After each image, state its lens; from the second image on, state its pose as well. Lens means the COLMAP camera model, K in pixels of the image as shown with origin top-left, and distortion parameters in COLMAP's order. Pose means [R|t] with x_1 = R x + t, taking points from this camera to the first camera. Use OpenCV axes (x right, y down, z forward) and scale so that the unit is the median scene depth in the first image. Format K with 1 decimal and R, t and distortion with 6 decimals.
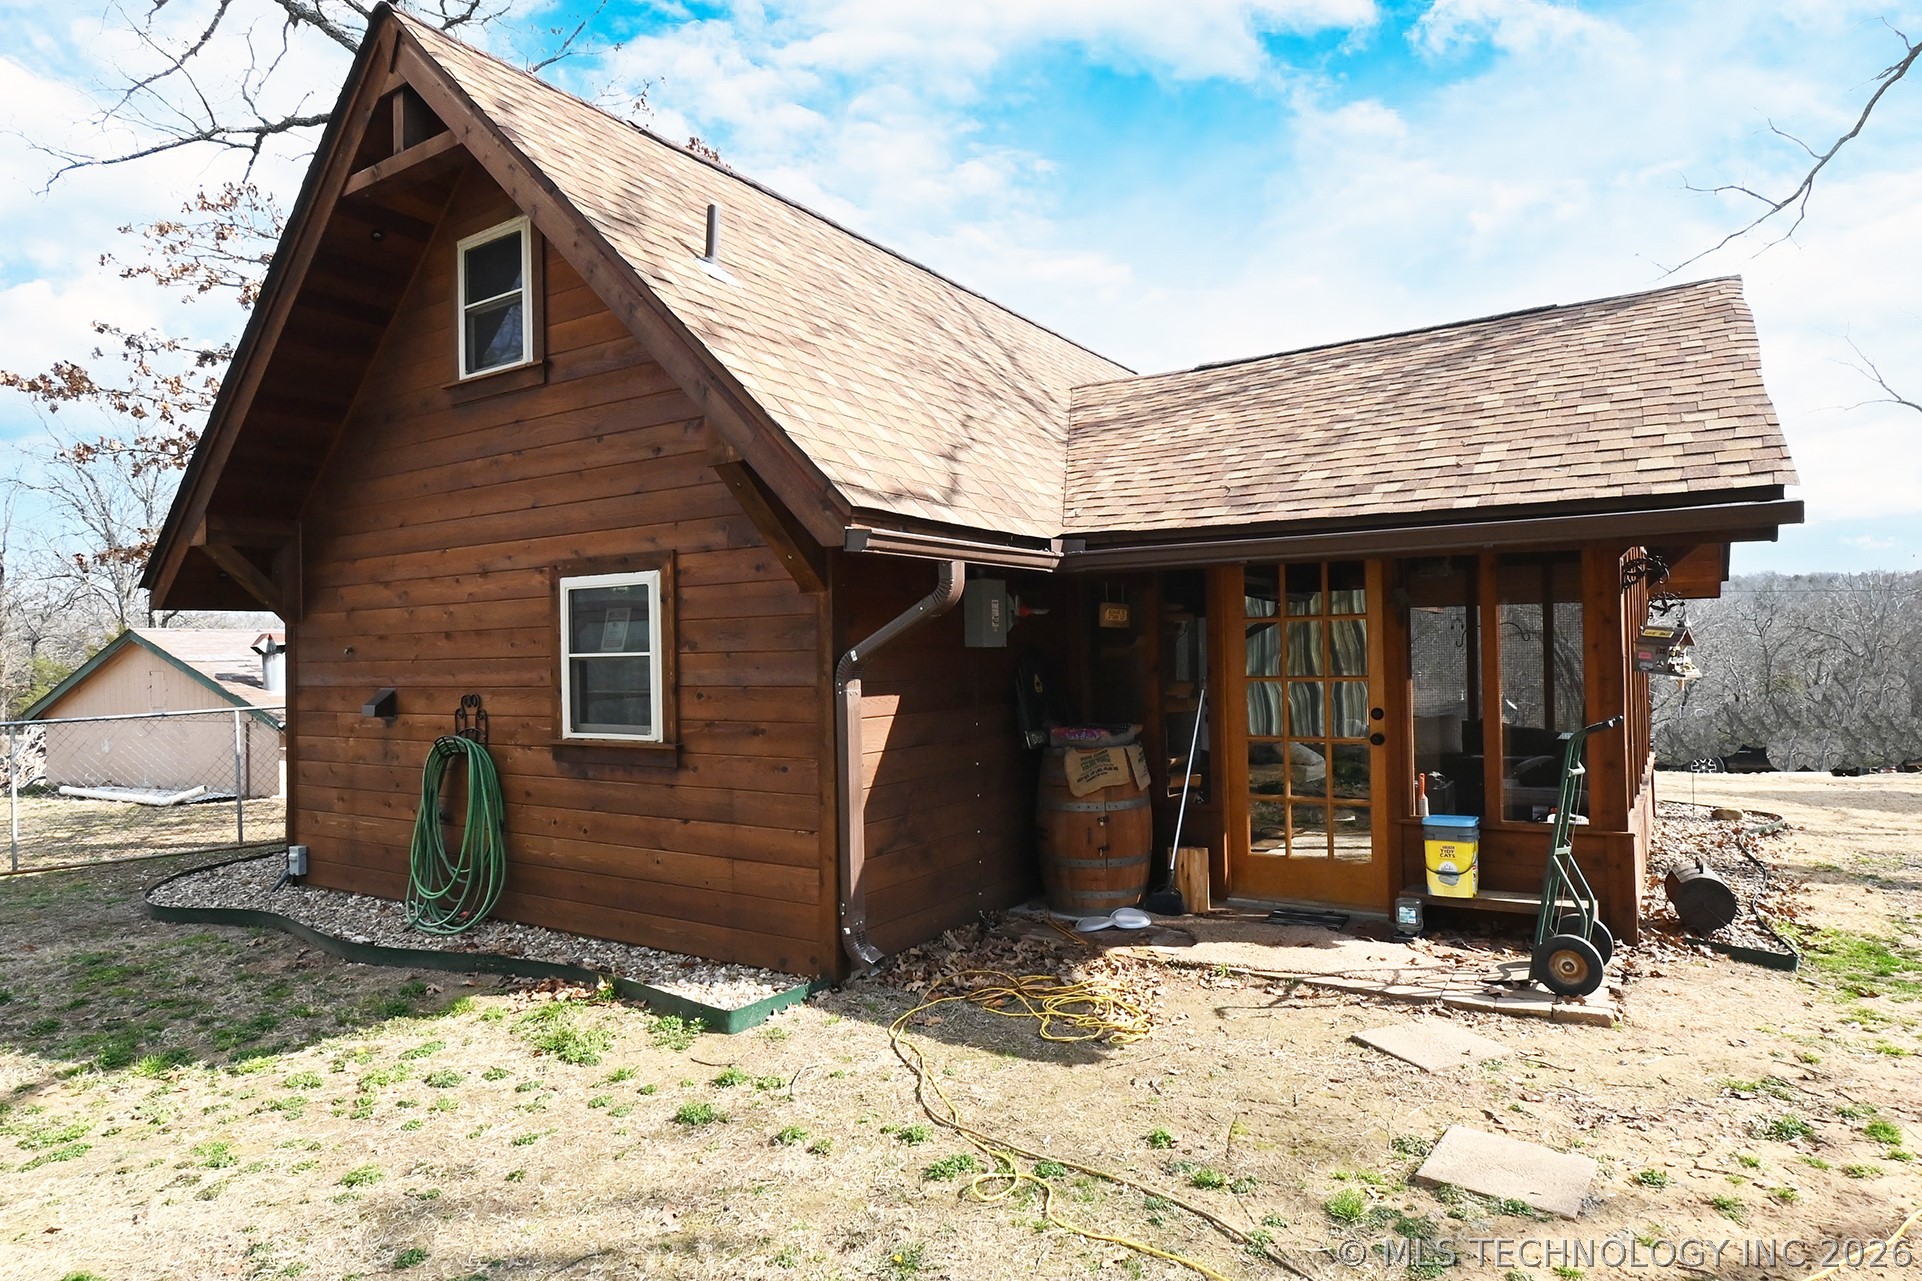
lens RADIAL K [[1069.8, 0, 959.0], [0, 1069.8, 644.1], [0, 0, 1]] dist [-0.006081, -0.001769]
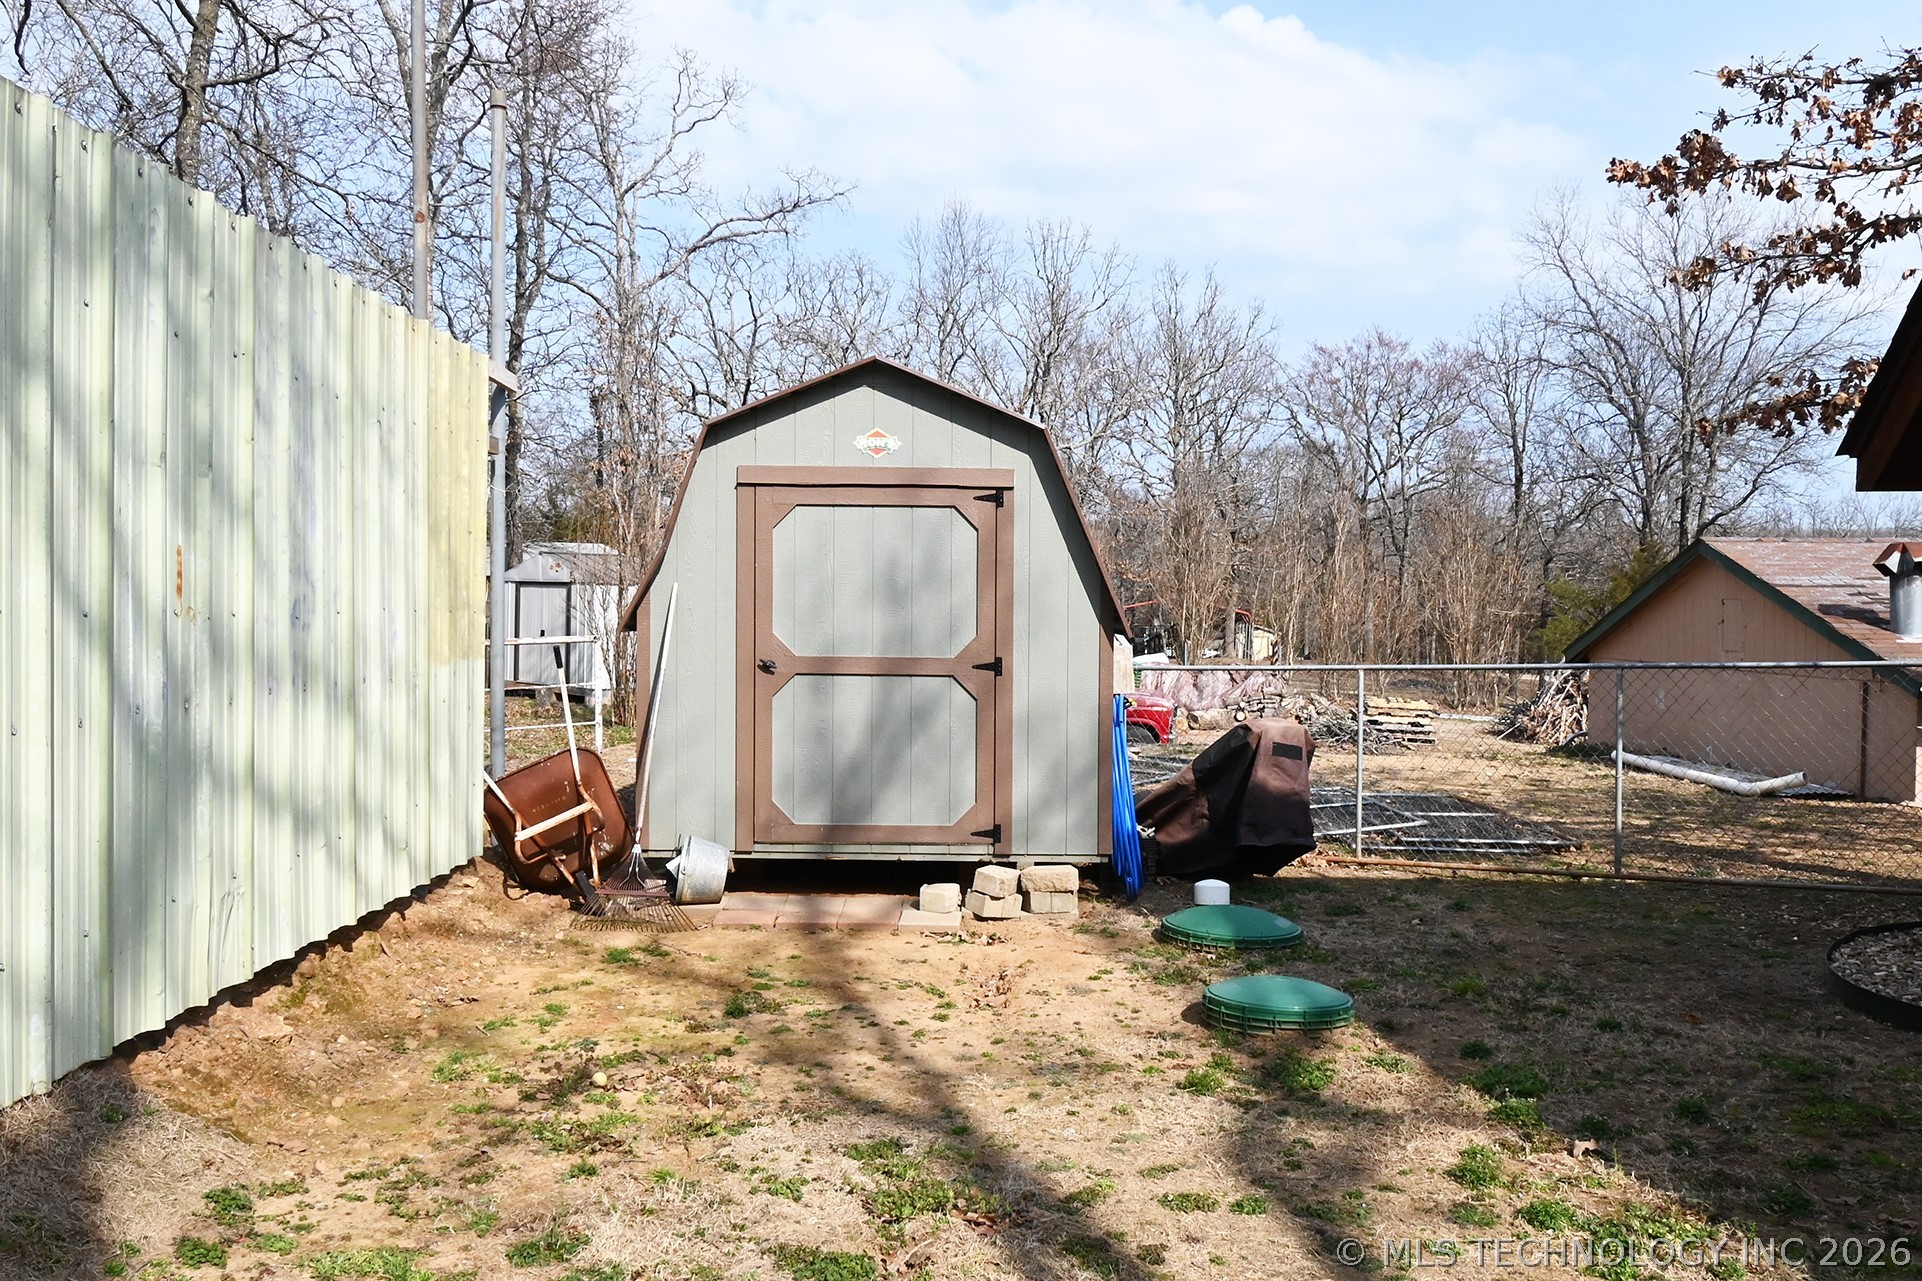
lens RADIAL K [[1615.4, 0, 962.3], [0, 1615.4, 636.1], [0, 0, 1]] dist [0.003011, 0.000338]
pose [[0.490318, 0.044819, -0.870390, -0.091849], [-0.007823, 0.998863, 0.047028, 0.004450], [0.871508, -0.016250, 0.490112, 0.050938]]
